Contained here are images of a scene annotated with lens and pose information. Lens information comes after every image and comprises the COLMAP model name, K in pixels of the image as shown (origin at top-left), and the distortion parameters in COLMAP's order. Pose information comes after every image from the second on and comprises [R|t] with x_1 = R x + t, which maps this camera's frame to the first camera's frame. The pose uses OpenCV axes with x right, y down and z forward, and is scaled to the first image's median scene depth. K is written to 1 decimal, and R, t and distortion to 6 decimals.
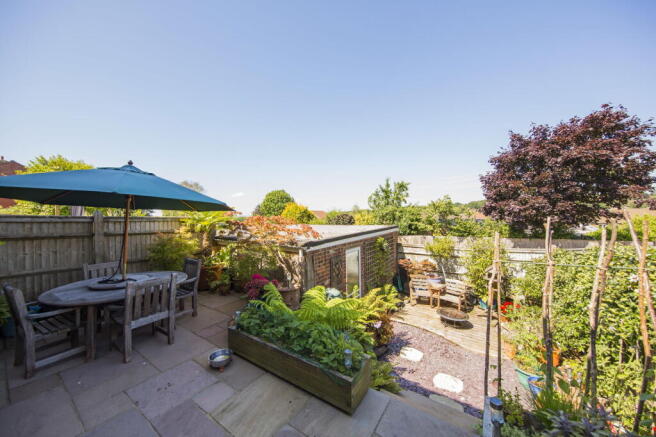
lens RADIAL K [[232.3, 0, 327.1], [0, 232.3, 217.8], [0, 0, 1]] dist [-0.010633, -0.000348]
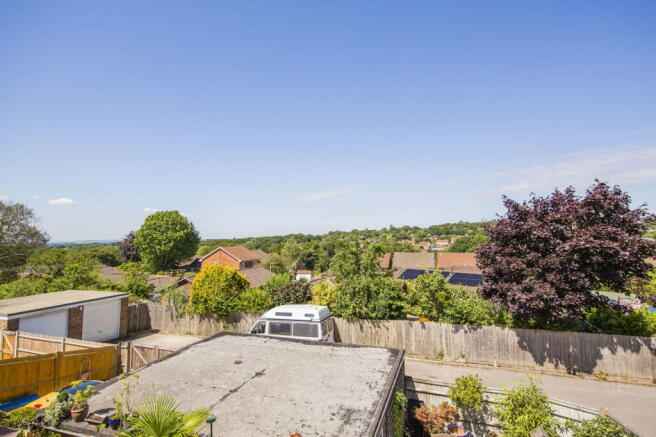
lens RADIAL K [[333.3, 0, 328.8], [0, 333.3, 216.5], [0, 0, 1]] dist [0.002187, -0.000355]
pose [[0.964950, 0.019381, 0.261719, -0.145369], [0.000729, 0.997067, -0.076525, -0.213344], [-0.262434, 0.074034, 0.962106, 0.014125]]
